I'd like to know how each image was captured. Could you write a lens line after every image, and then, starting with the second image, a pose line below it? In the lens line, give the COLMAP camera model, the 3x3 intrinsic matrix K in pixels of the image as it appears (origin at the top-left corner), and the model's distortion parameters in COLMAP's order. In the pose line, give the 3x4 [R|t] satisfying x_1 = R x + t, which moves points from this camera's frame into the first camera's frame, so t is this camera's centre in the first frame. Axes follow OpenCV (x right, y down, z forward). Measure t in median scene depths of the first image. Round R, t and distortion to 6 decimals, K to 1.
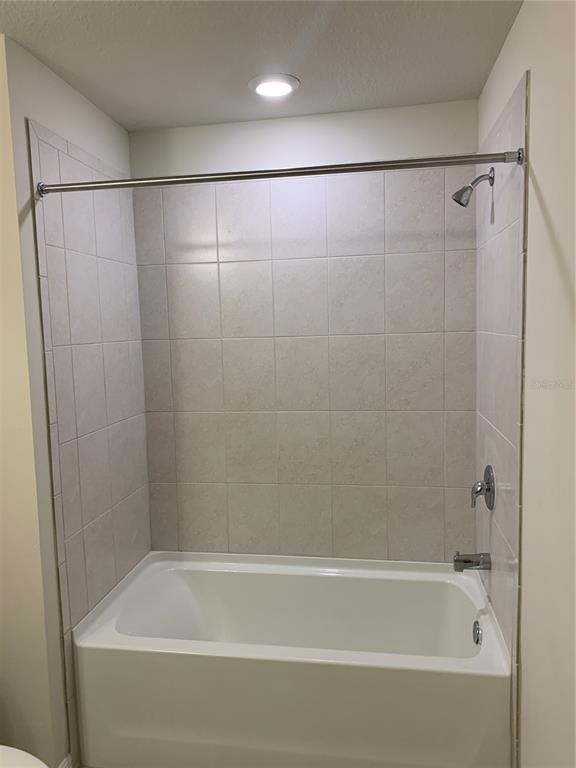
lens RADIAL K [[591.3, 0, 286.3], [0, 591.3, 386.5], [0, 0, 1]] dist [0.042216, -0.031596]
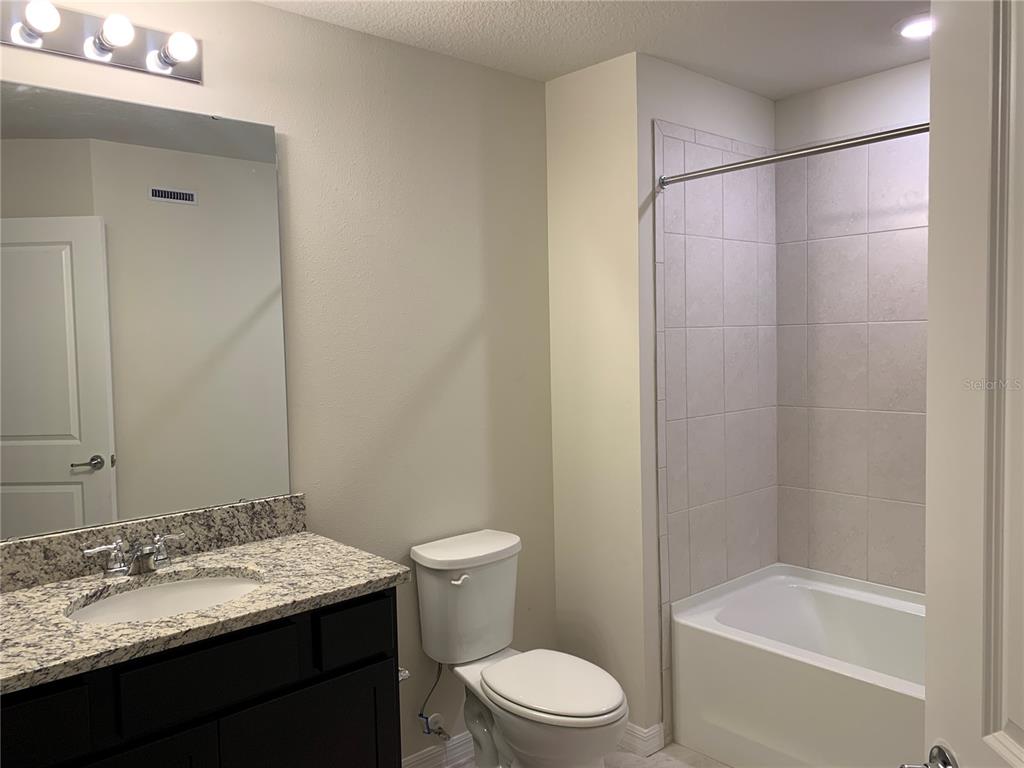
lens RADIAL K [[788.3, 0, 512.7], [0, 788.3, 383.4], [0, 0, 1]] dist [0.042216, -0.031596]
pose [[0.770530, 0.041708, -0.636037, 0.253675], [-0.061367, 0.998076, -0.008895, 0.052534], [0.634442, 0.045885, 0.771607, -0.217108]]
